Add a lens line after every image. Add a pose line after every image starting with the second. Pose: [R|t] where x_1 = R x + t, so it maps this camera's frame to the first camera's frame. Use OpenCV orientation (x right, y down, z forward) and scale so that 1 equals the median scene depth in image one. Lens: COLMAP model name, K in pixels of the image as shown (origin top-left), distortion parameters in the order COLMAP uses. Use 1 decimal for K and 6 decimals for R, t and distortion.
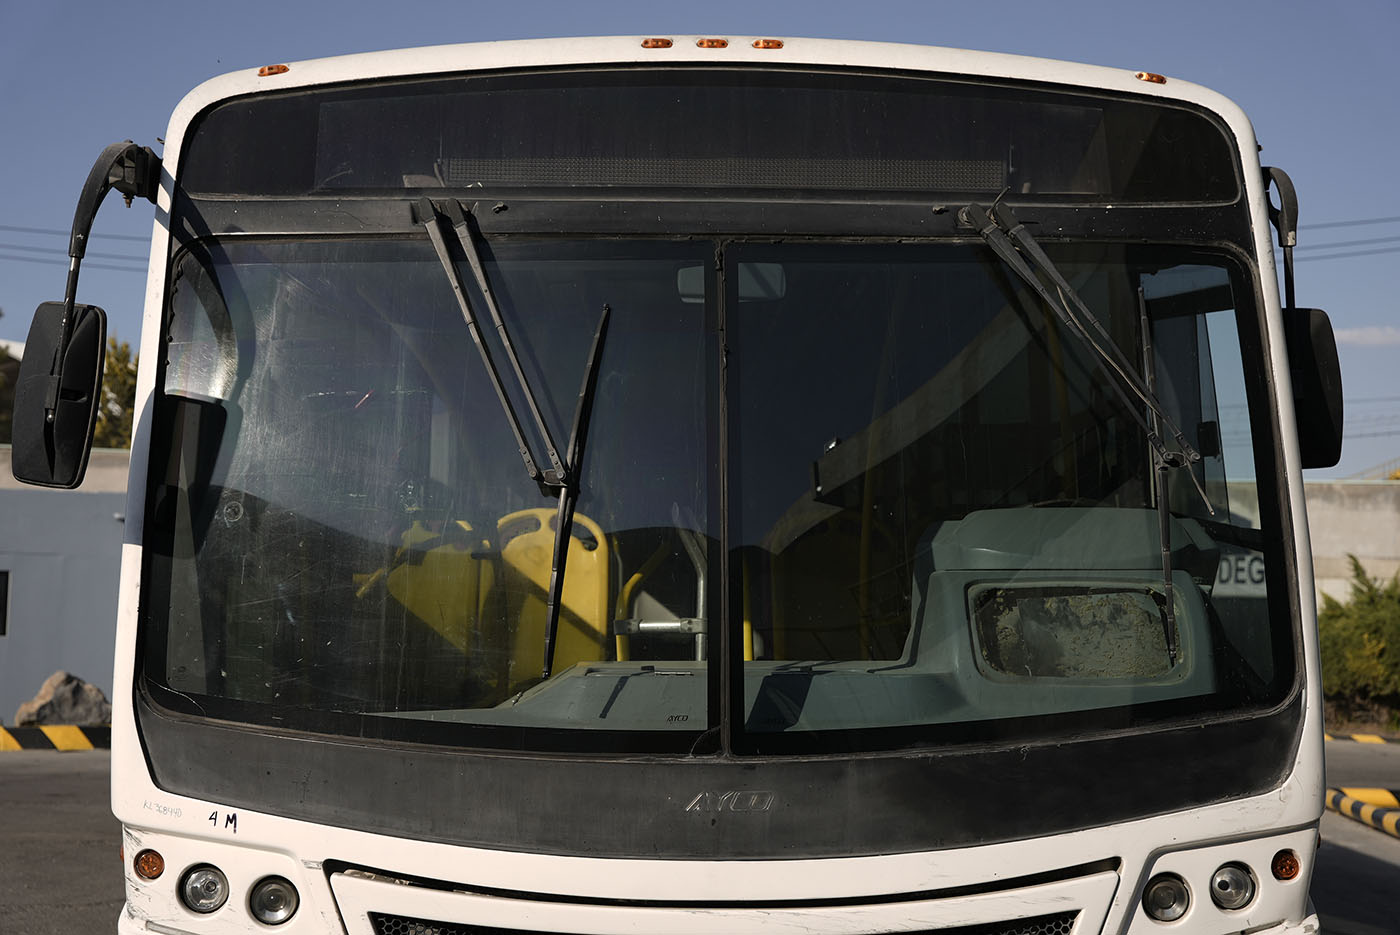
lens RADIAL K [[2079.5, 0, 692.0], [0, 2079.5, 477.2], [0, 0, 1]] dist [0.162445, 0.000000]
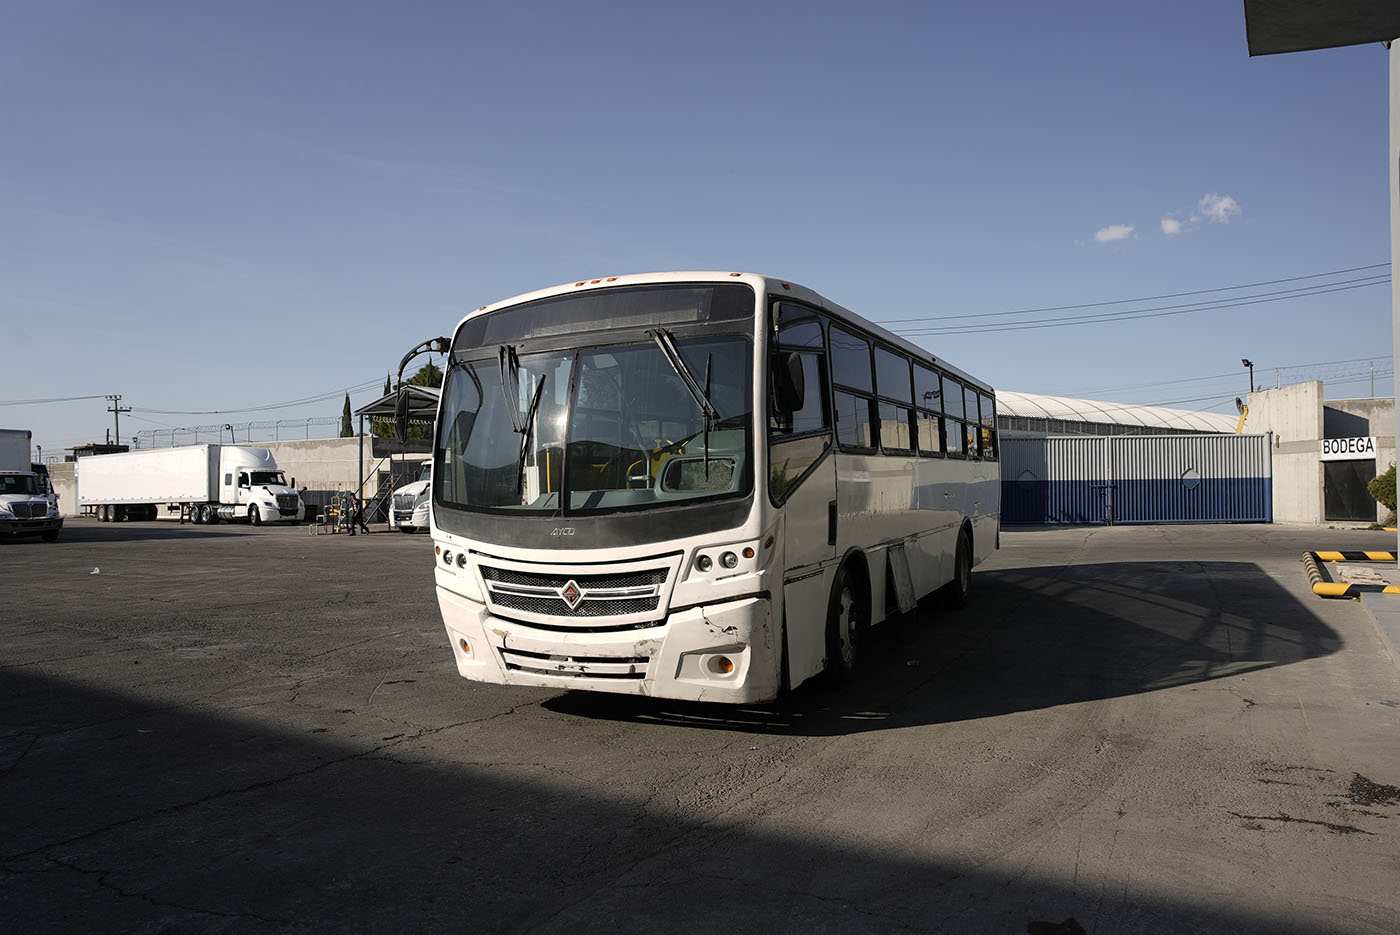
lens RADIAL K [[958.9, 0, 710.2], [0, 958.9, 479.2], [0, 0, 1]] dist [-0.081787, 0.002724]
pose [[0.889981, -0.030952, -0.454947, 0.804719], [0.057400, 0.997362, 0.044433, 0.023166], [0.452371, -0.065658, 0.889409, -0.162192]]
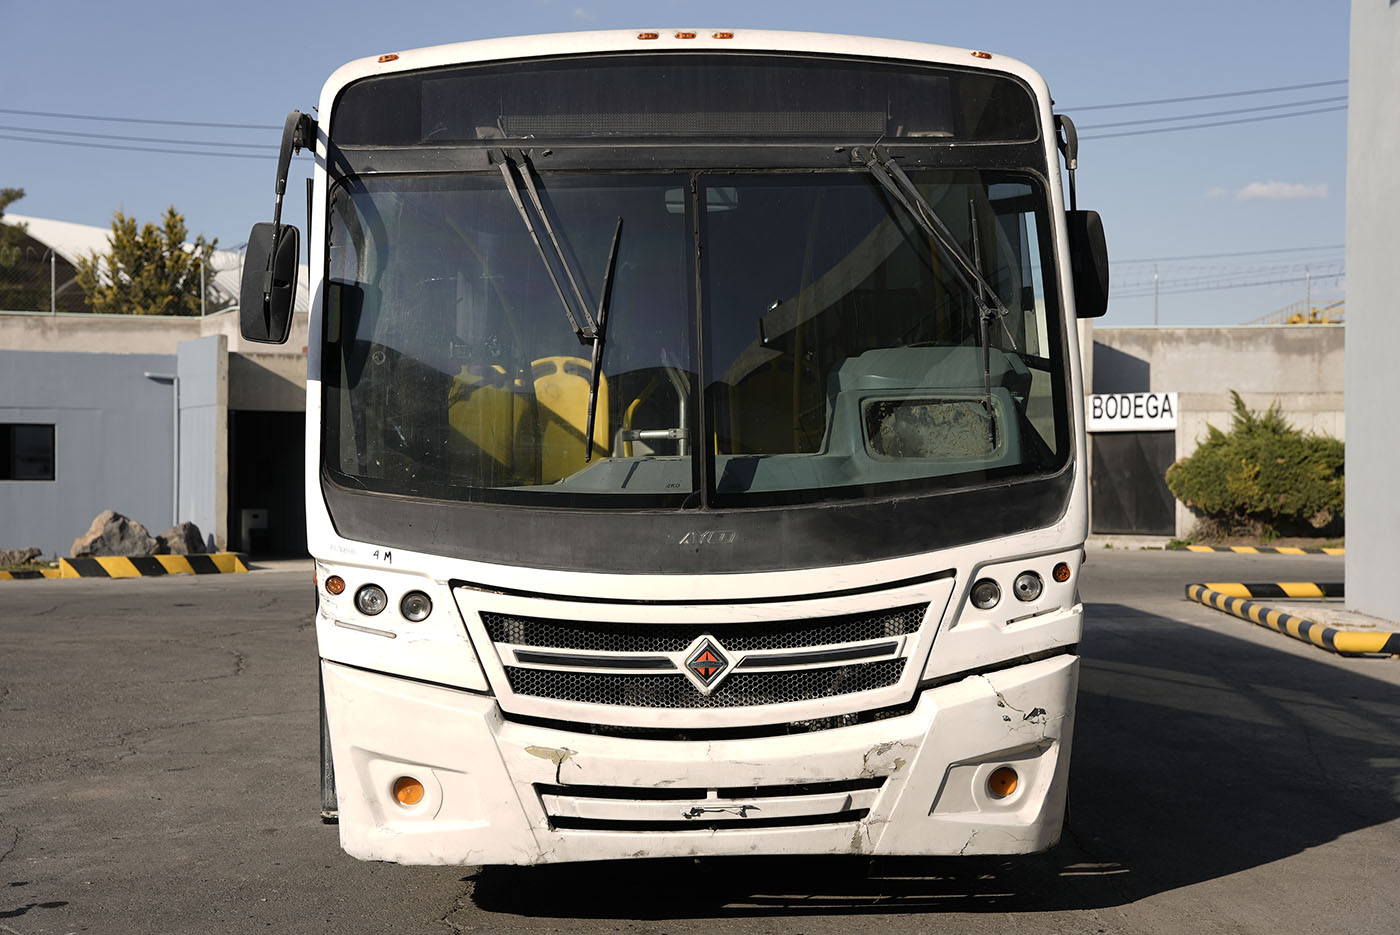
lens RADIAL K [[1977.4, 0, 703.1], [0, 1977.4, 470.1], [0, 0, 1]] dist [0.107968, 0.000000]
pose [[0.999480, -0.018301, 0.026539, -0.021791], [0.016425, 0.997463, 0.069265, 0.001643], [-0.027739, -0.068793, 0.997245, -0.439550]]
